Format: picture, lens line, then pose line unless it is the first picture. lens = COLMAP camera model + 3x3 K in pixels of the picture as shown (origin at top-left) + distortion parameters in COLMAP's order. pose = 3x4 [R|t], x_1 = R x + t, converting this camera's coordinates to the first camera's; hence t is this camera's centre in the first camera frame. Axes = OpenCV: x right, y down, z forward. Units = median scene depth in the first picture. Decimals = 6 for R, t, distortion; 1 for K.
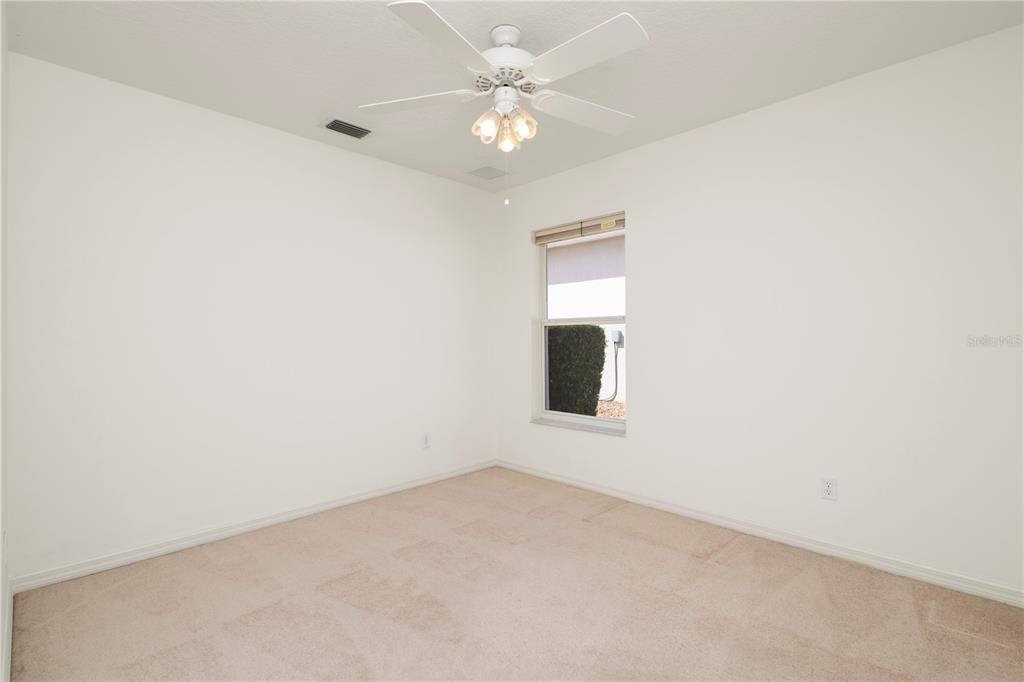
lens RADIAL K [[473.6, 0, 511.5], [0, 473.6, 338.6], [0, 0, 1]] dist [0.014592, -0.002717]
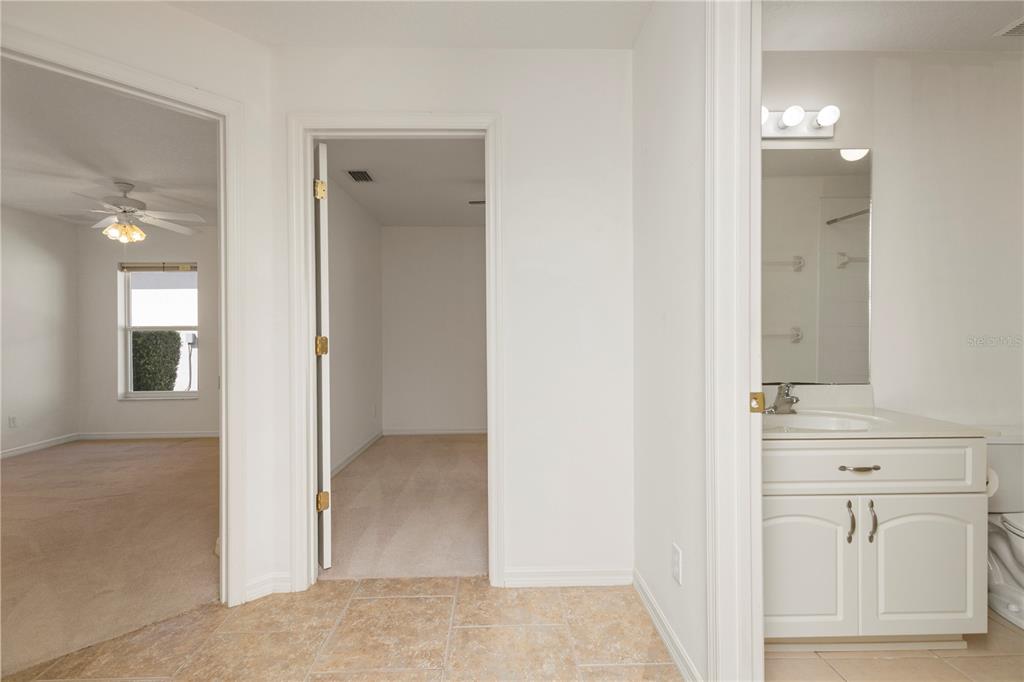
lens RADIAL K [[473.6, 0, 511.1], [0, 473.6, 342.1], [0, 0, 1]] dist [0.014592, -0.002717]
pose [[0.689212, -0.001386, 0.724559, -0.128632], [-0.002474, 0.999988, 0.004266, -0.002655], [-0.724556, -0.004733, 0.689200, -0.576511]]
